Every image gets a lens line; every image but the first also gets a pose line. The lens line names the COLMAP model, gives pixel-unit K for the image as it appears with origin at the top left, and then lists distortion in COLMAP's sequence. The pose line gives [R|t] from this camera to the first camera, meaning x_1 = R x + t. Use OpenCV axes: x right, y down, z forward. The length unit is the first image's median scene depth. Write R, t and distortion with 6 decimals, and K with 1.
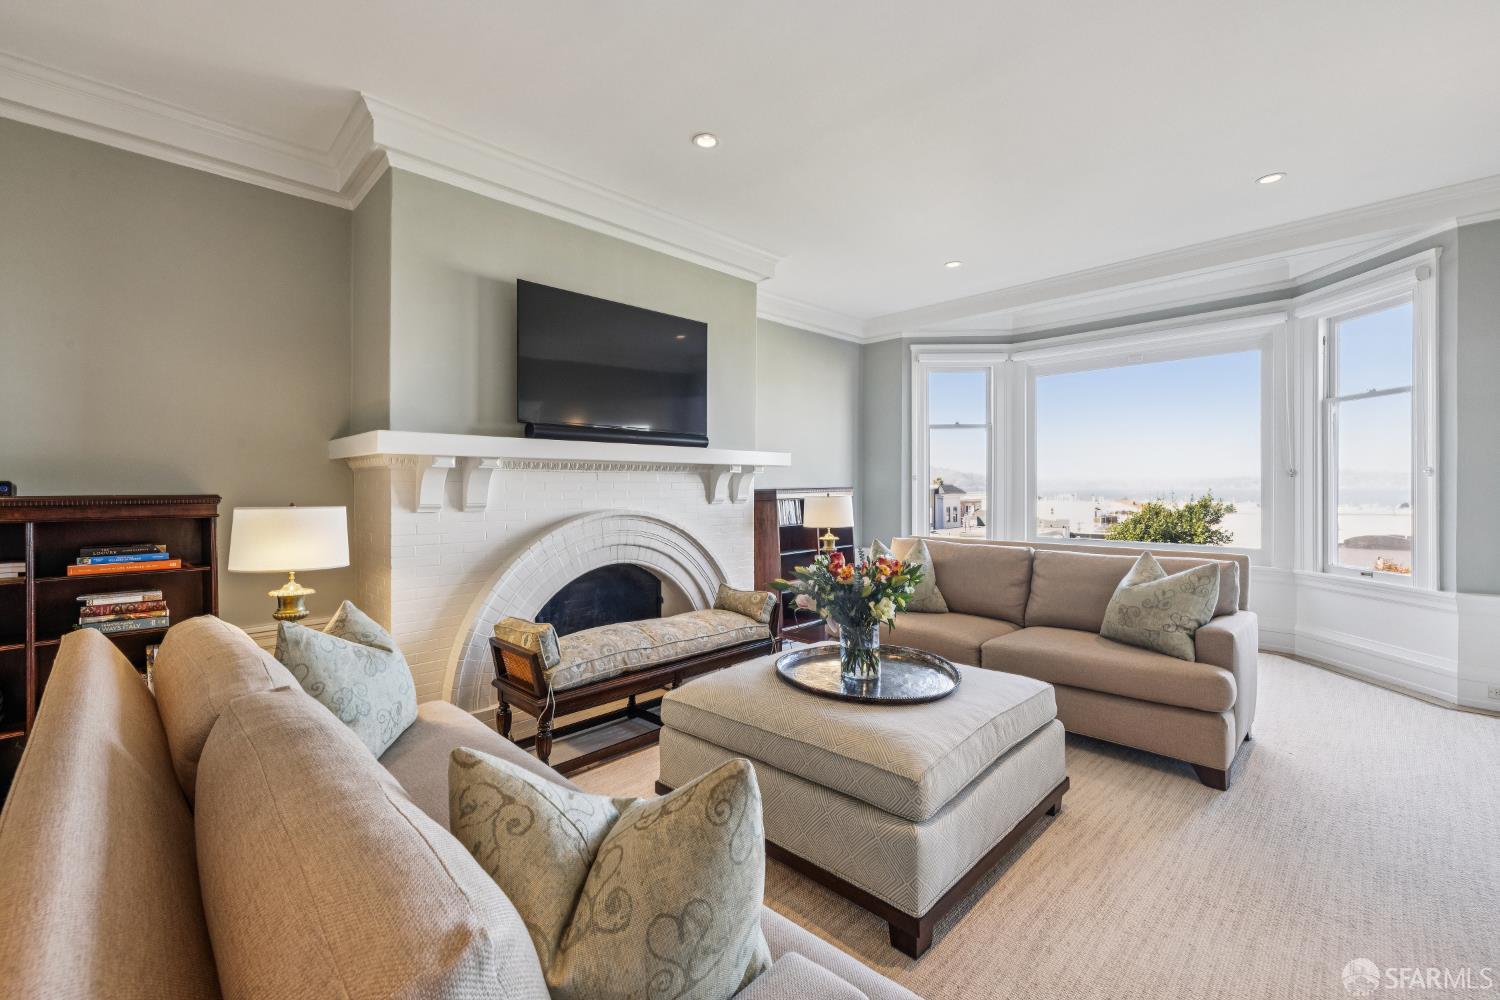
lens RADIAL K [[622.8, 0, 755.4], [0, 622.8, 490.9], [0, 0, 1]] dist [0.000571, -0.000885]
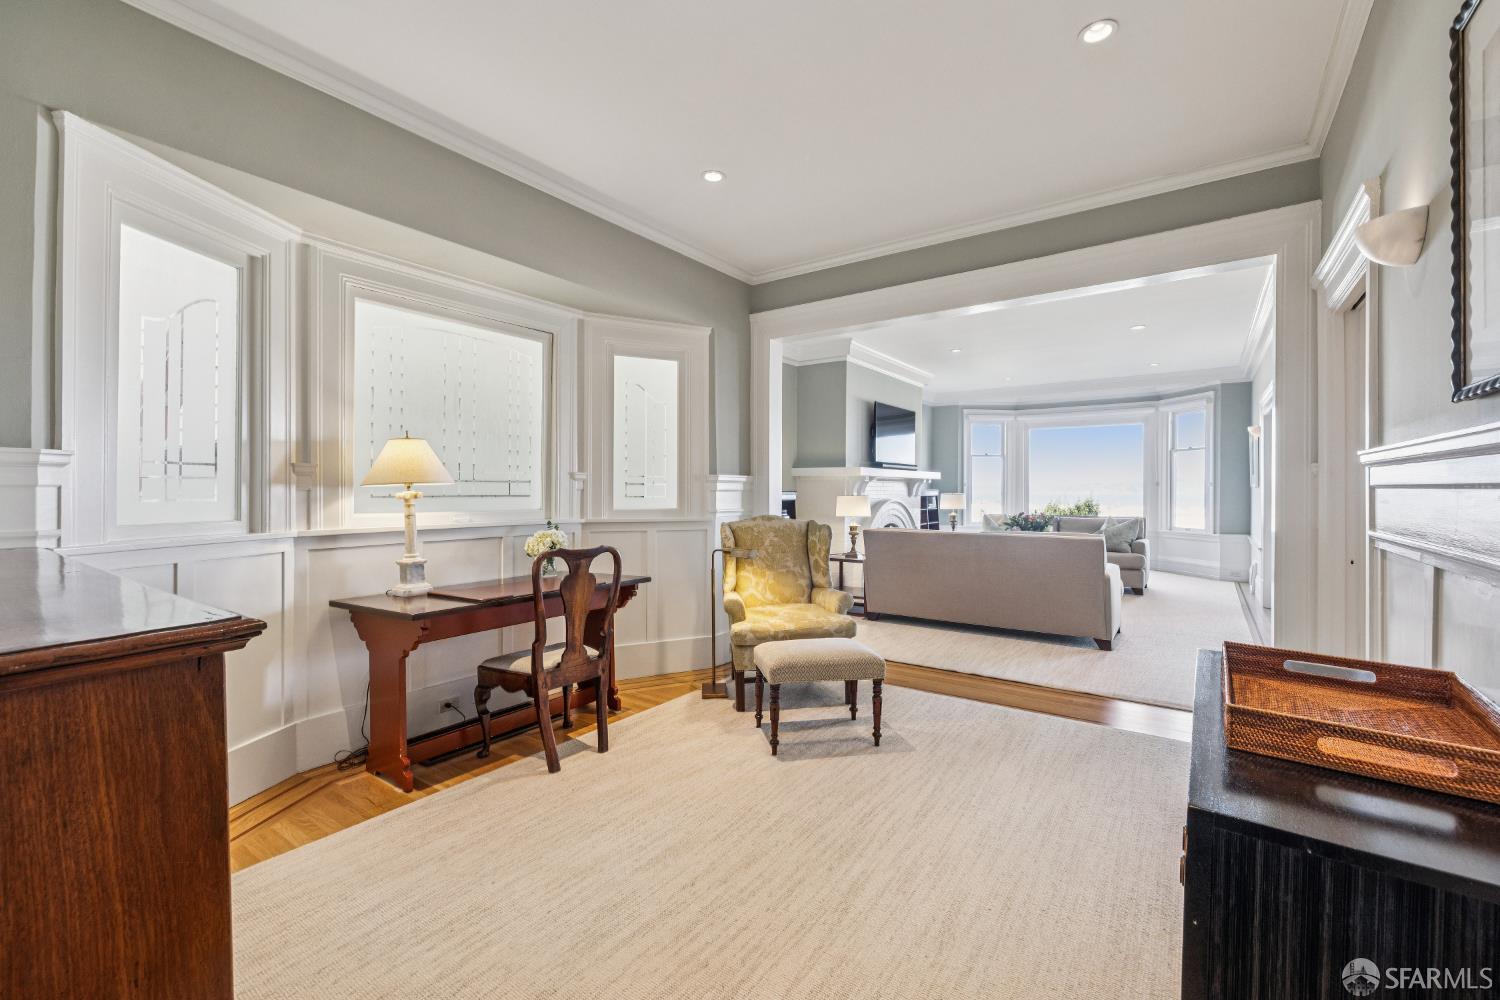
lens RADIAL K [[622.8, 0, 754.0], [0, 622.8, 496.6], [0, 0, 1]] dist [0.000571, -0.000885]
pose [[0.986996, 0.003517, 0.160707, -0.989139], [-0.004008, 0.999988, 0.002732, 0.015670], [-0.160696, -0.003341, 0.986998, -1.035180]]
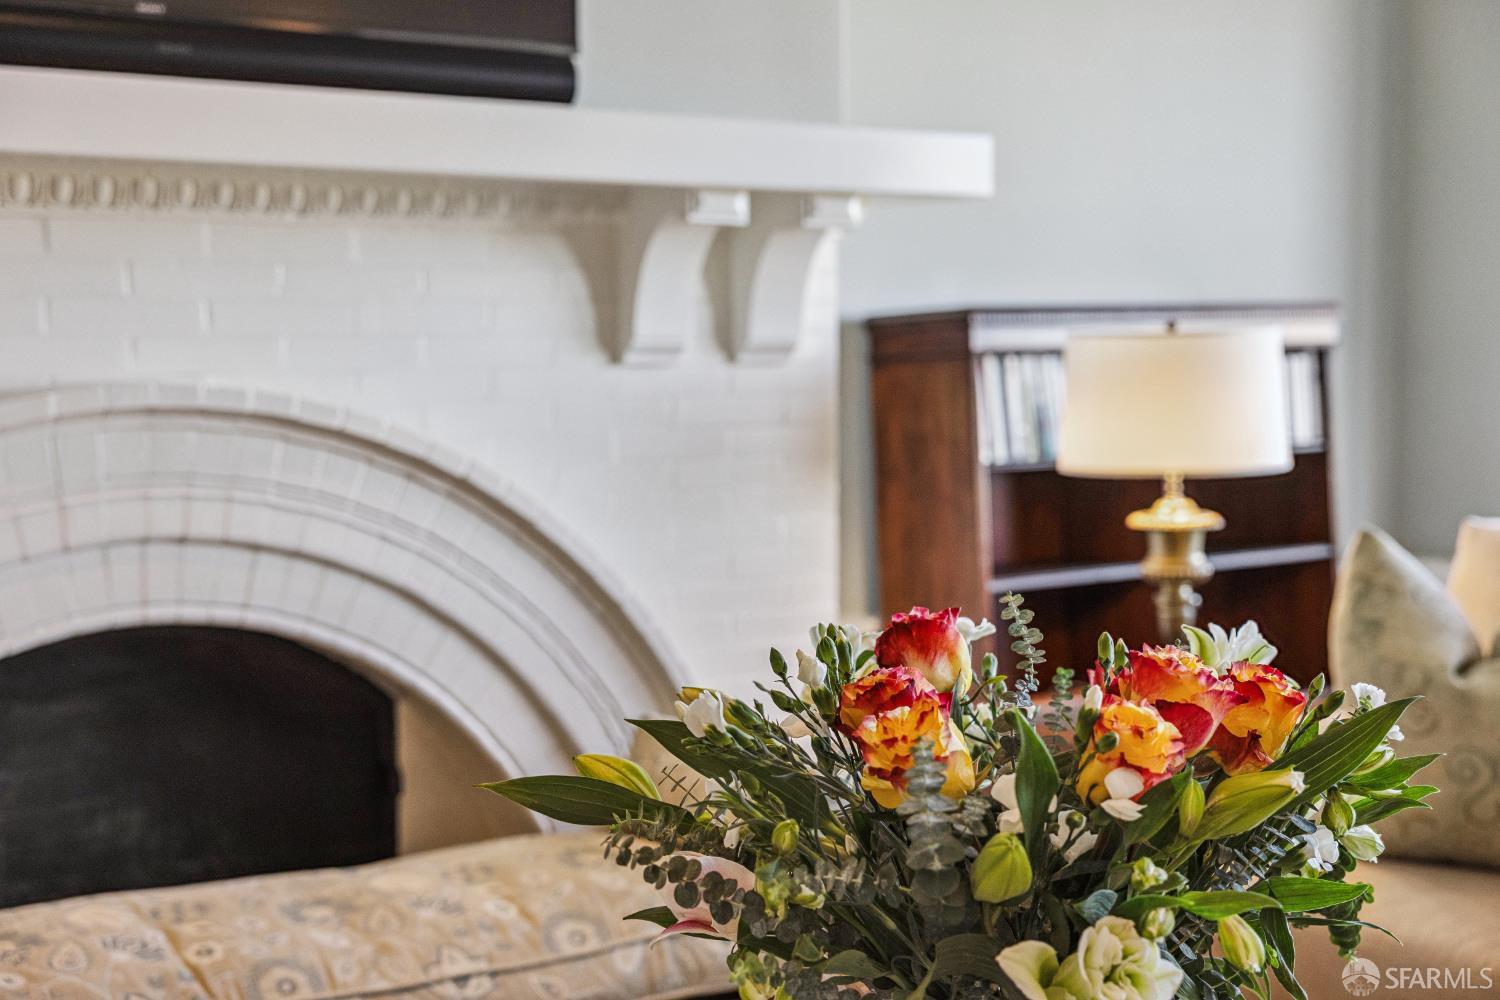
lens RADIAL K [[2140.3, 0, 762.6], [0, 2140.3, 499.6], [0, 0, 1]] dist [0.038422, 0.000000]
pose [[0.986444, 0.010251, -0.163776, 0.116381], [0.001429, 0.997472, 0.071042, 0.015997], [0.164090, -0.070313, 0.983936, 0.259577]]
